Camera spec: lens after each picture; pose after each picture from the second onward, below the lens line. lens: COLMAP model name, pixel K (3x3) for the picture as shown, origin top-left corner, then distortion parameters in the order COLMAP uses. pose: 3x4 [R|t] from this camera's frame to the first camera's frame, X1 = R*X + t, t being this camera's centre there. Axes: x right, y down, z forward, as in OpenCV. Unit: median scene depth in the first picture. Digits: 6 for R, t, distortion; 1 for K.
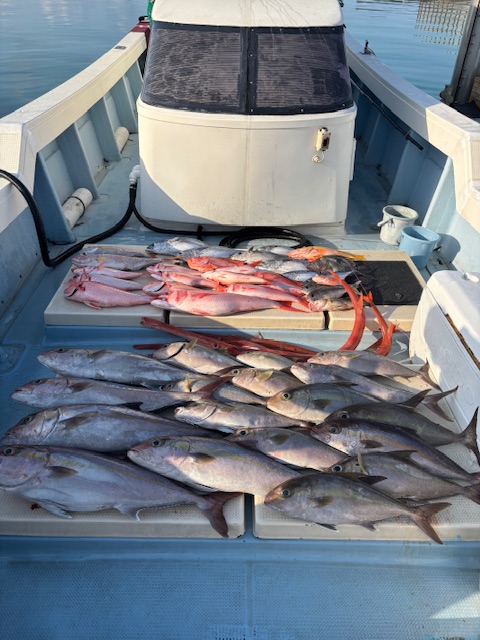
lens RADIAL K [[484.7, 0, 243.3], [0, 484.7, 317.5], [0, 0, 1]] dist [-0.011872, 0.020186]
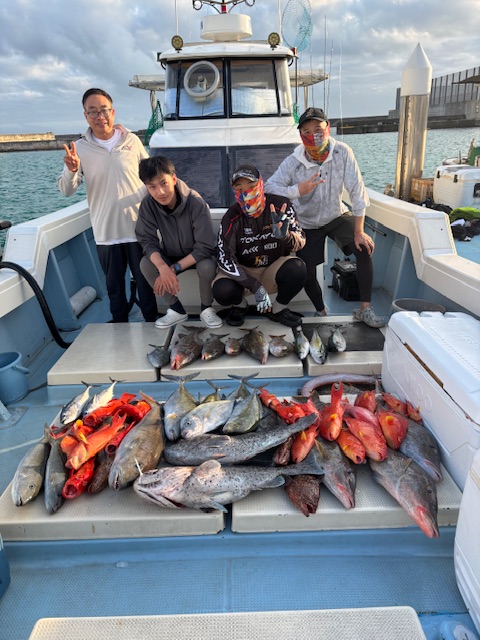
lens RADIAL K [[484.7, 0, 242.9], [0, 484.7, 323.4], [0, 0, 1]] dist [-0.011872, 0.020186]
pose [[0.998698, -0.050258, -0.008775, 0.038757], [0.046464, 0.967032, -0.250380, 0.140754], [0.021069, 0.249646, 0.968108, -0.069616]]
